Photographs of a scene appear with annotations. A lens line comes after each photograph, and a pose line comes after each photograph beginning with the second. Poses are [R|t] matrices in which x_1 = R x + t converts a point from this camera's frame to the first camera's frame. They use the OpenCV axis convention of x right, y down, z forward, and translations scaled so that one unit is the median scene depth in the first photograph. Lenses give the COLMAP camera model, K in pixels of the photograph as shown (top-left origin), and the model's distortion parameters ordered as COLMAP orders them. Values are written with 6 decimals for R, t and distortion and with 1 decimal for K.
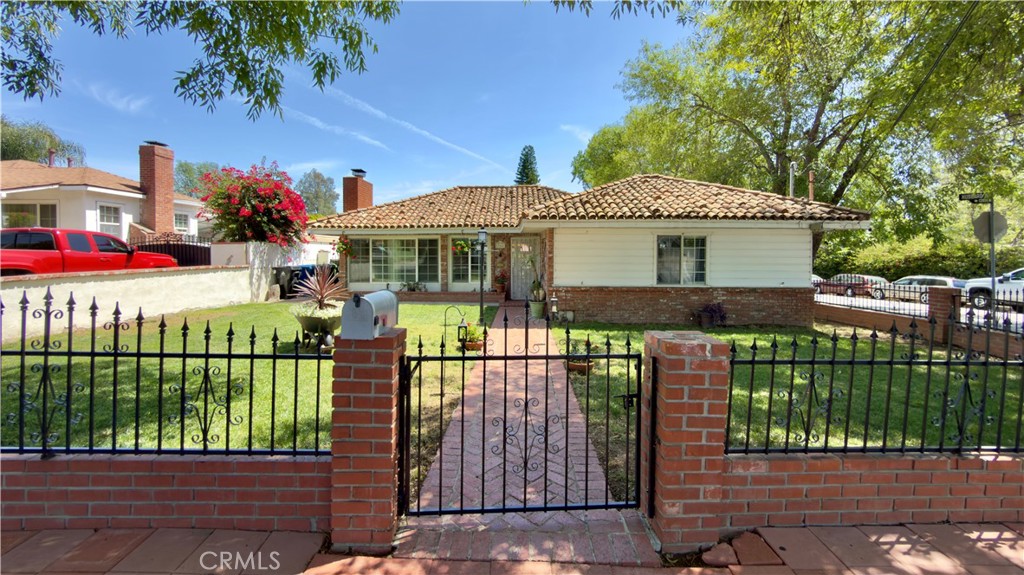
lens RADIAL K [[417.9, 0, 508.2], [0, 417.9, 254.0], [0, 0, 1]] dist [-0.001493, -0.000181]
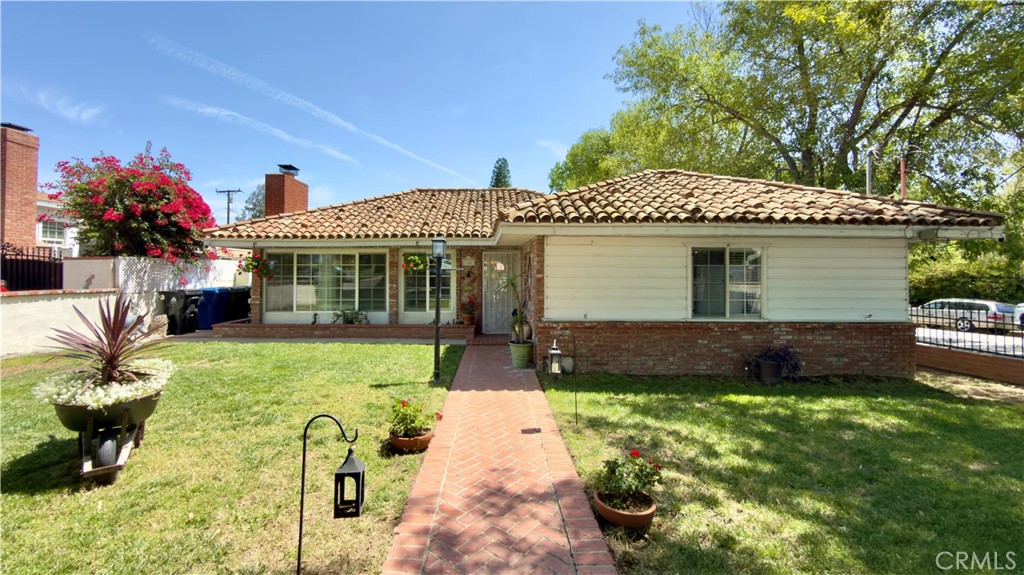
lens RADIAL K [[433.2, 0, 493.7], [0, 433.2, 262.0], [0, 0, 1]] dist [-0.000623, -0.000068]
pose [[0.999530, 0.001920, 0.030606, 0.002658], [-0.001135, 0.999671, -0.025639, -0.001122], [-0.030645, 0.025592, 0.999203, 0.226998]]
